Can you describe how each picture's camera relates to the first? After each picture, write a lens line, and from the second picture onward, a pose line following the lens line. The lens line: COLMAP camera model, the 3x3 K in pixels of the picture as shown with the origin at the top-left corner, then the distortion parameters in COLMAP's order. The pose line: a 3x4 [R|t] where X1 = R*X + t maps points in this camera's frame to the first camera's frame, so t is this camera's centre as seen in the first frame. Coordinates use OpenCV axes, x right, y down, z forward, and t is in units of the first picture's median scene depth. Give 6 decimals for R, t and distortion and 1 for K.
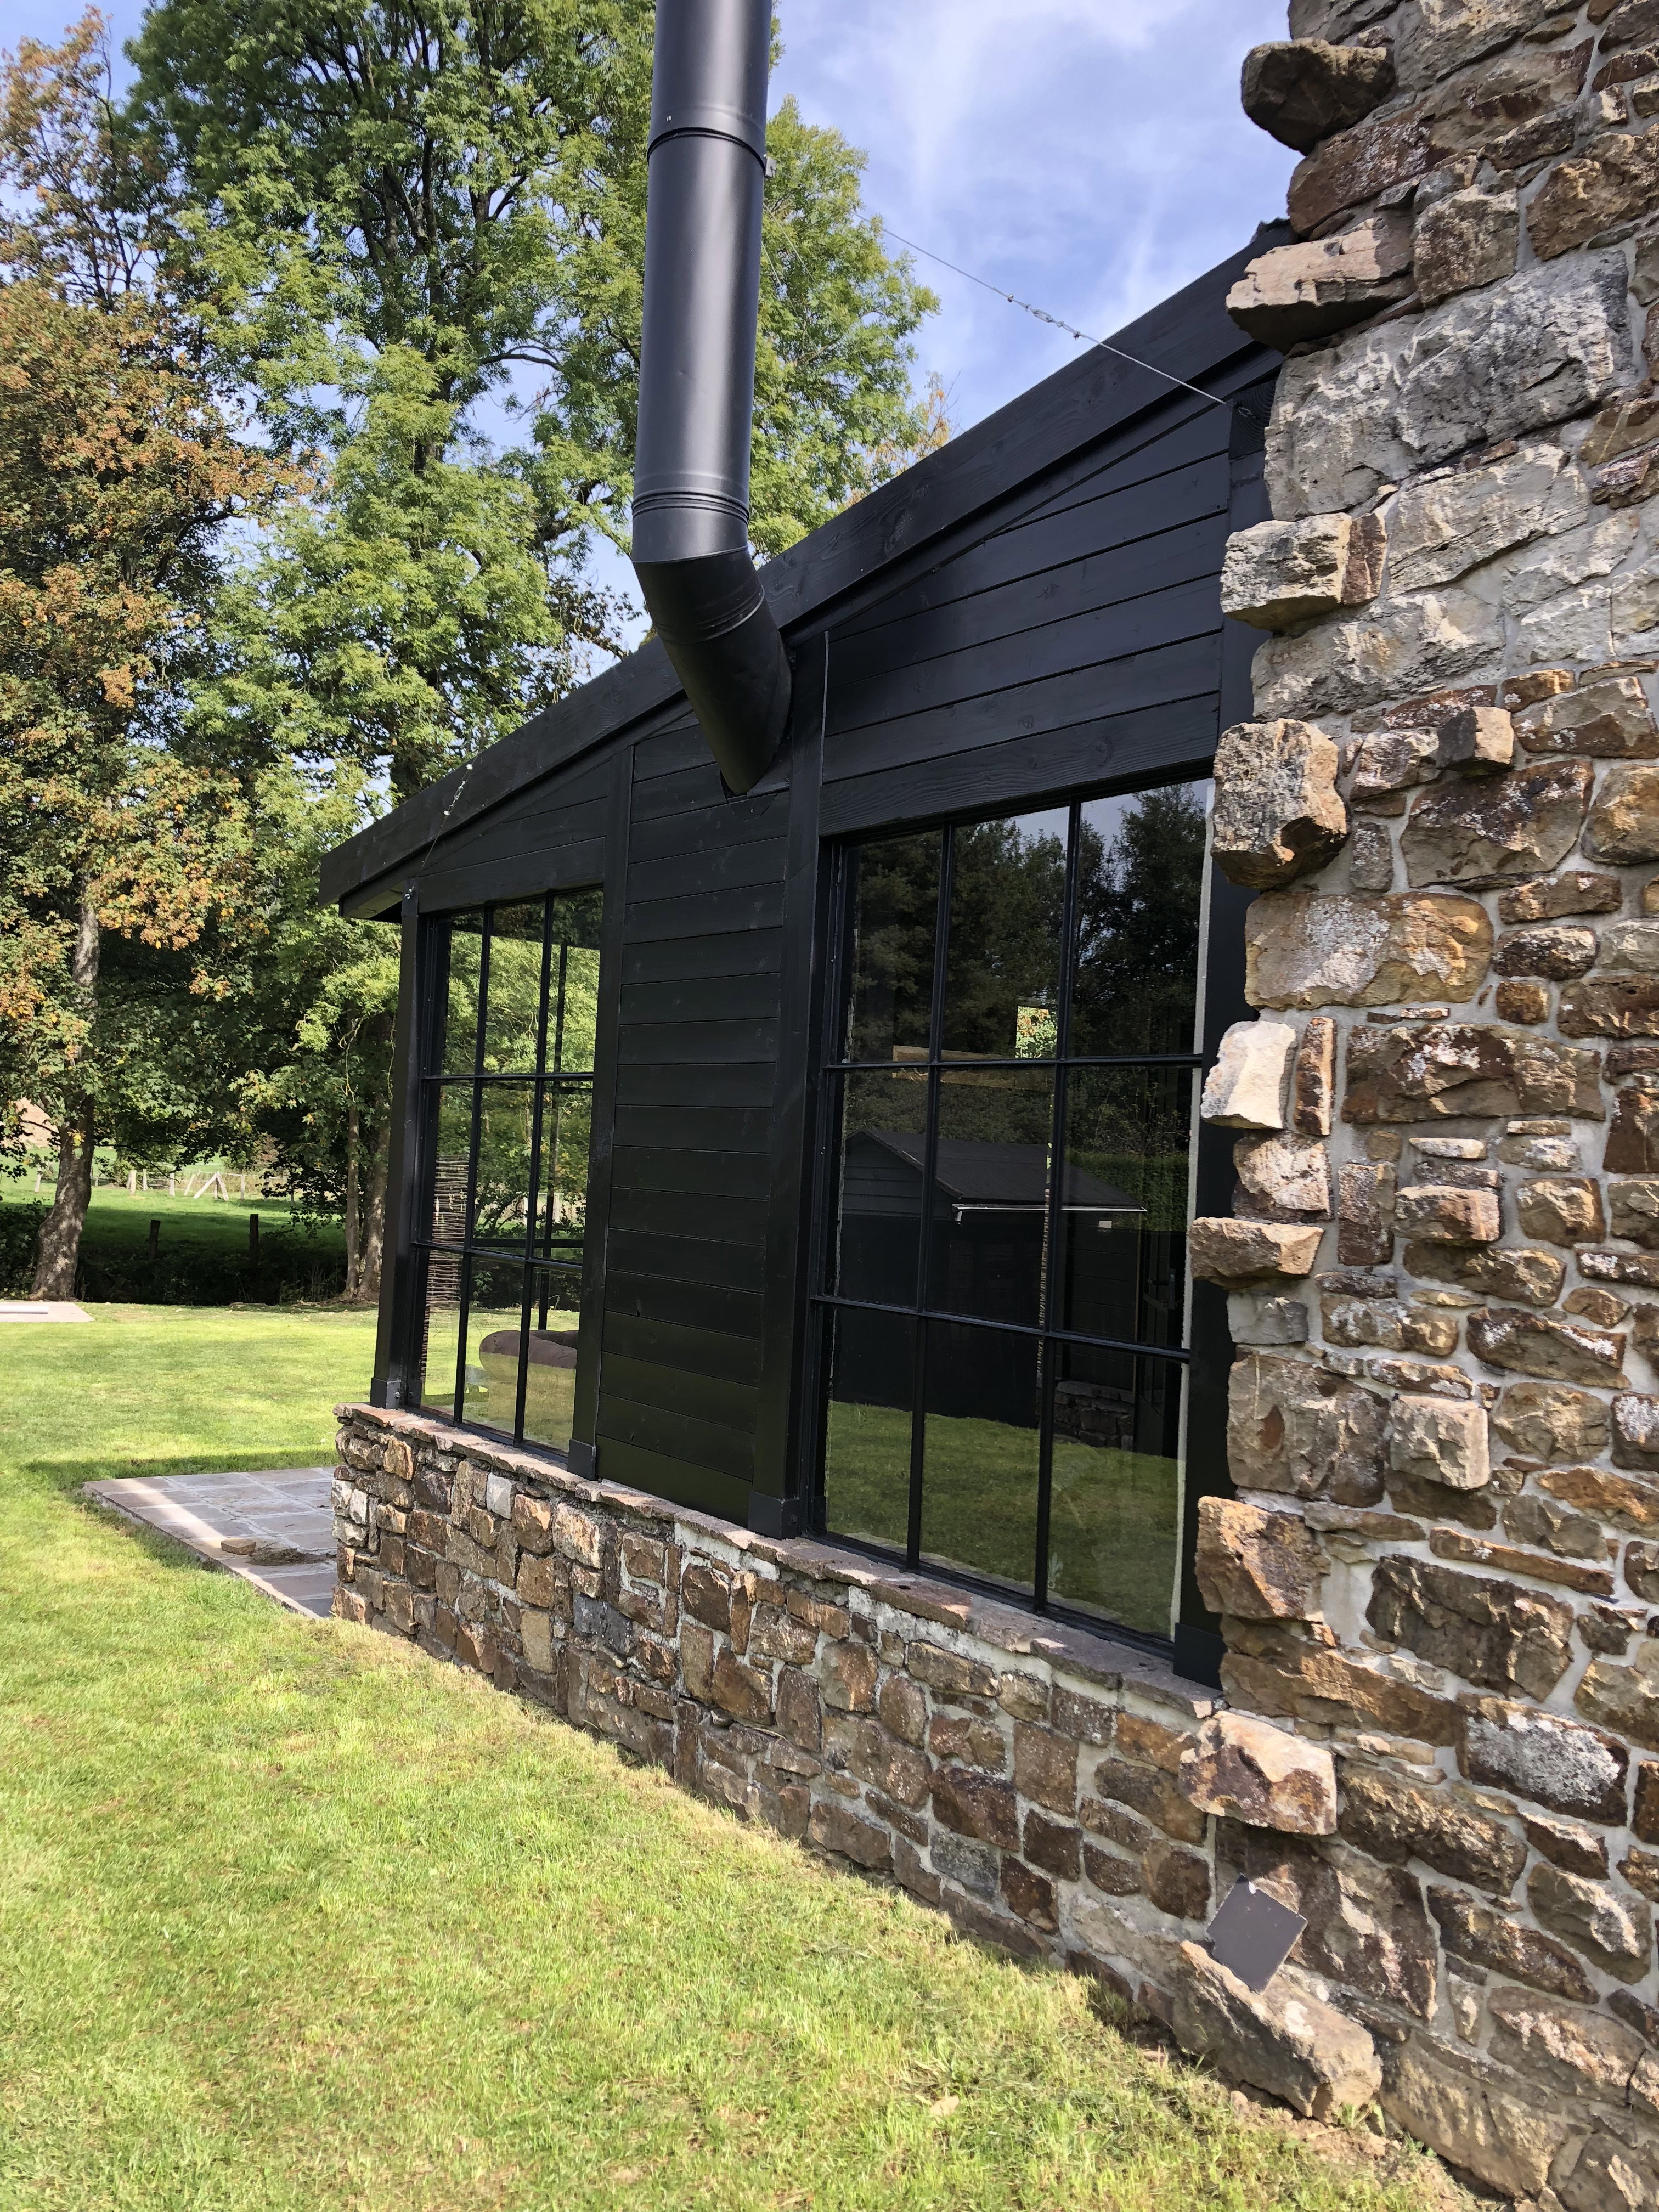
lens RADIAL K [[1847.2, 0, 829.5], [0, 1847.2, 1106.0], [0, 0, 1]] dist [0.002496, 0.000684]
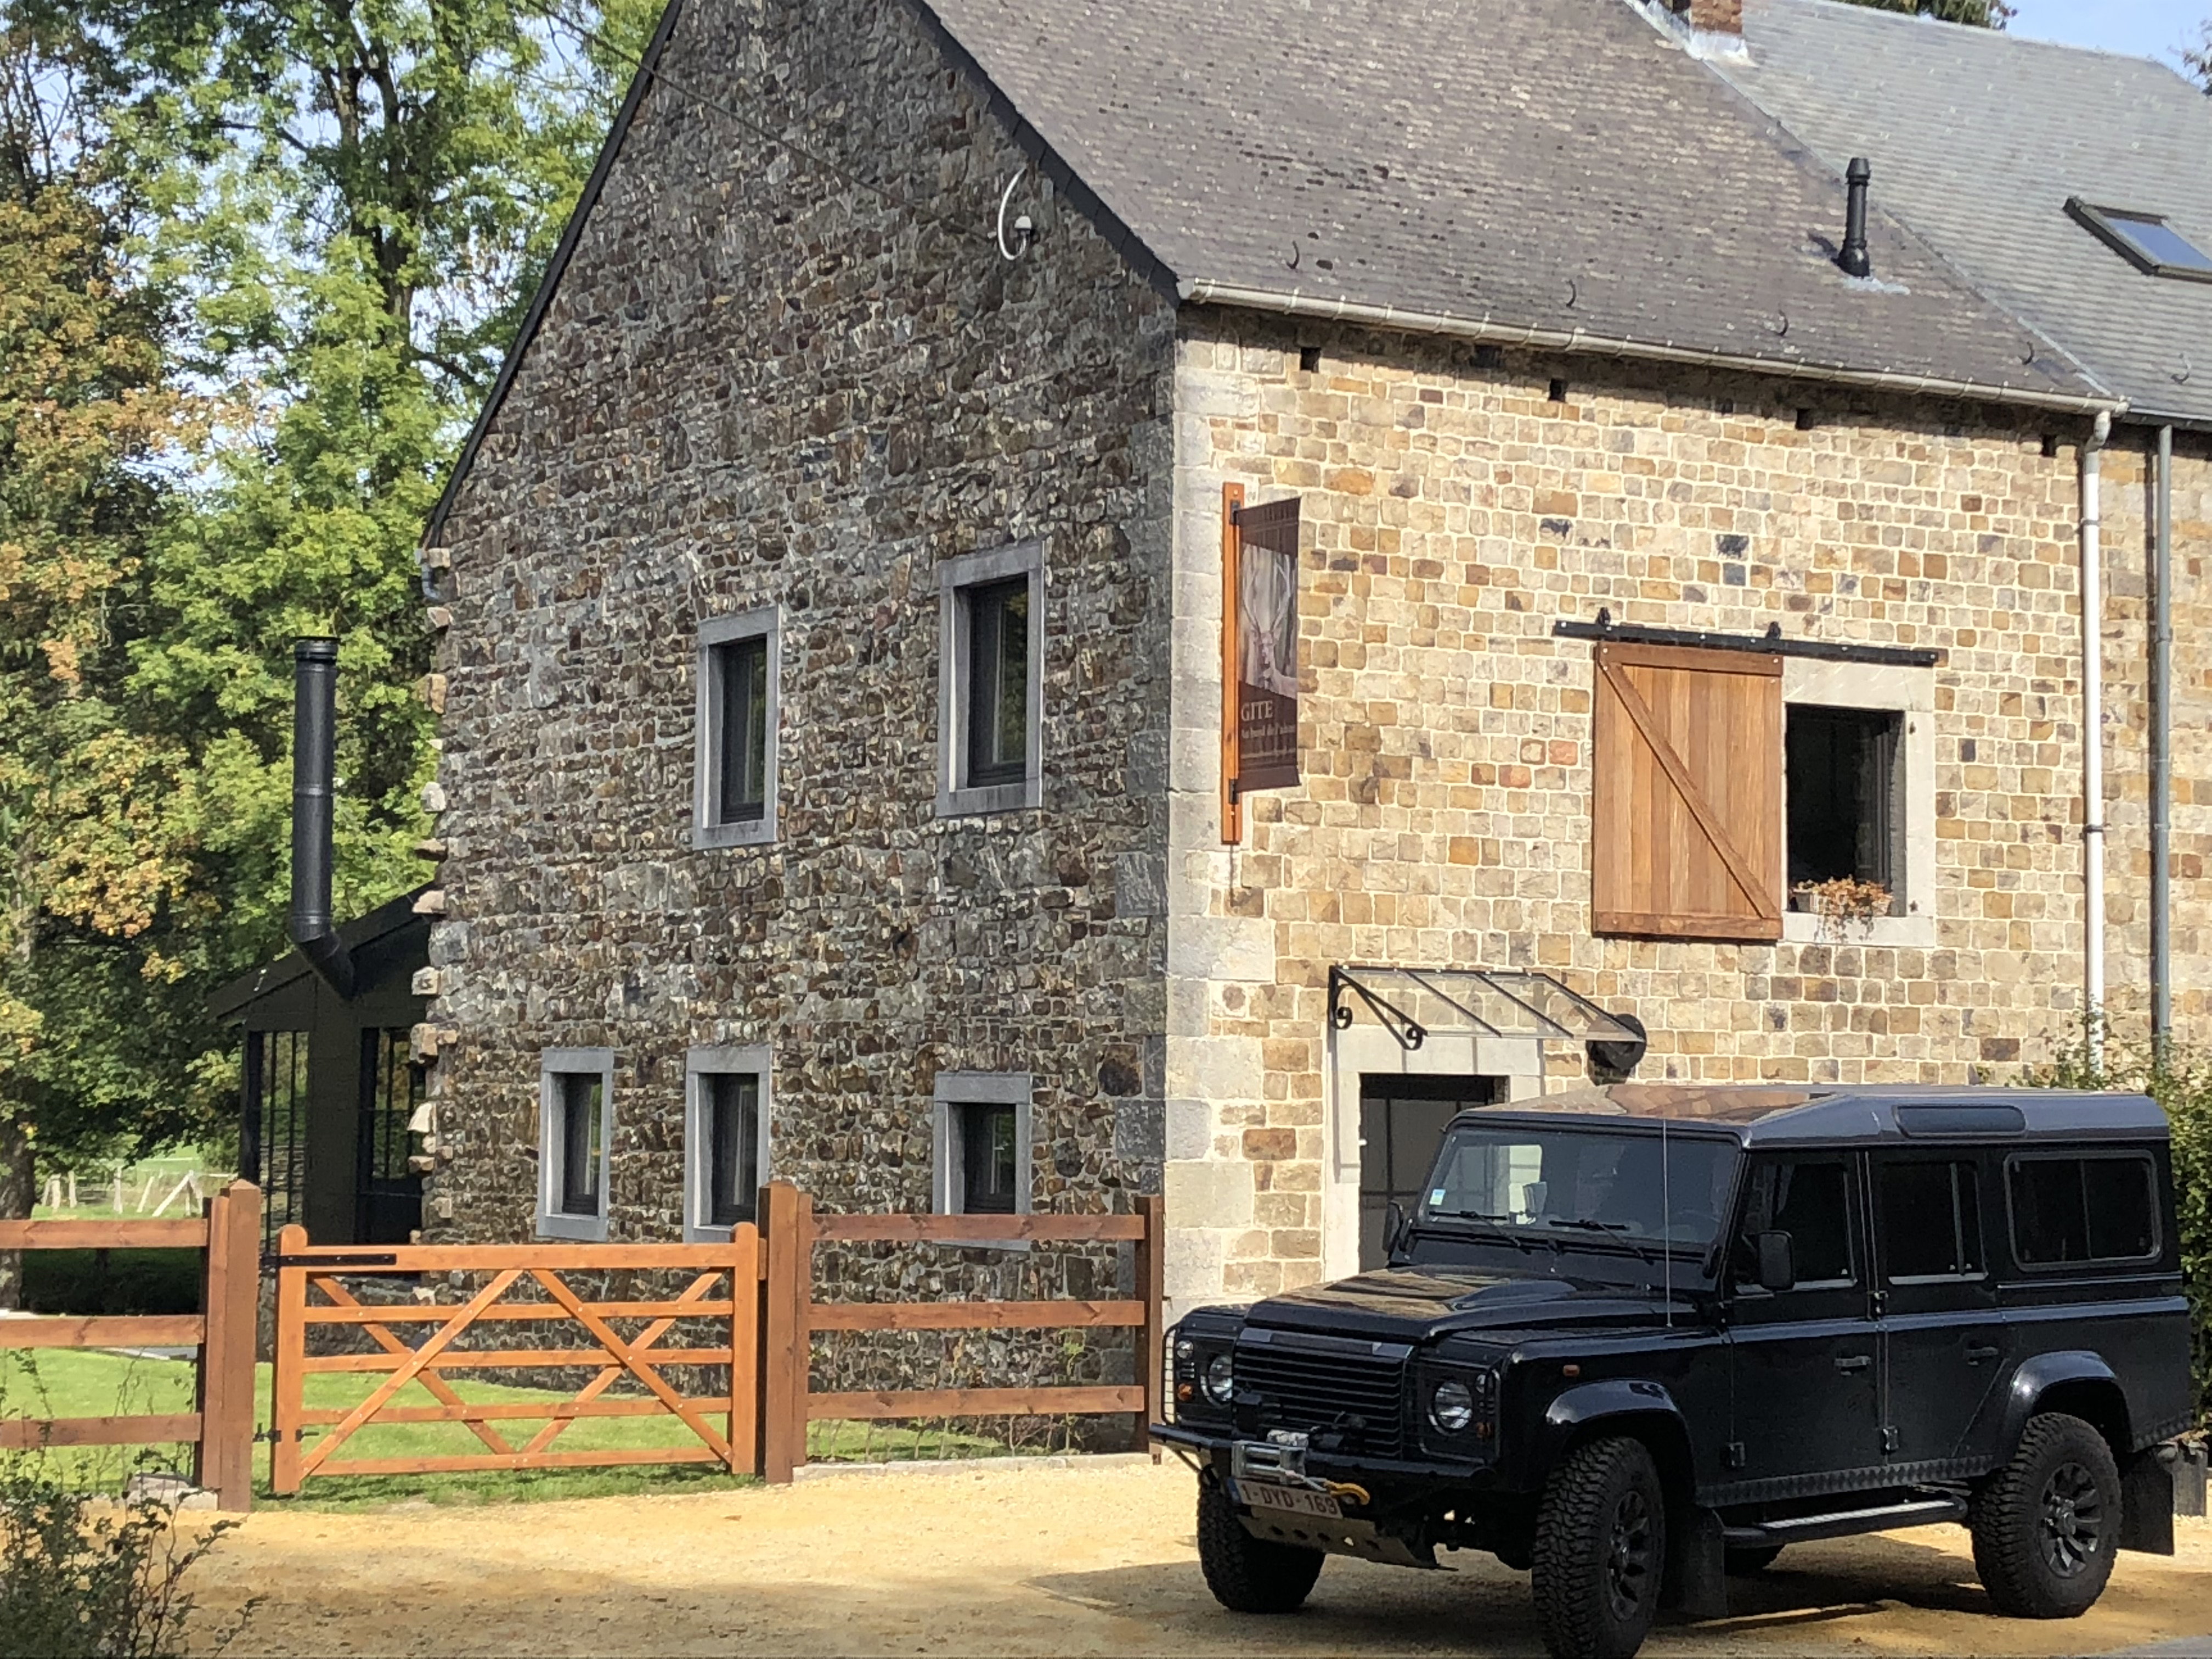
lens RADIAL K [[4751.3, 0, 1106.0], [0, 4751.3, 829.5], [0, 0, 1]] dist [0.211111, -0.734054]
pose [[0.990314, -0.039566, -0.133085, 2.943302], [0.035587, 0.998849, -0.032148, -0.242907], [0.134204, 0.027100, 0.990583, -8.508294]]
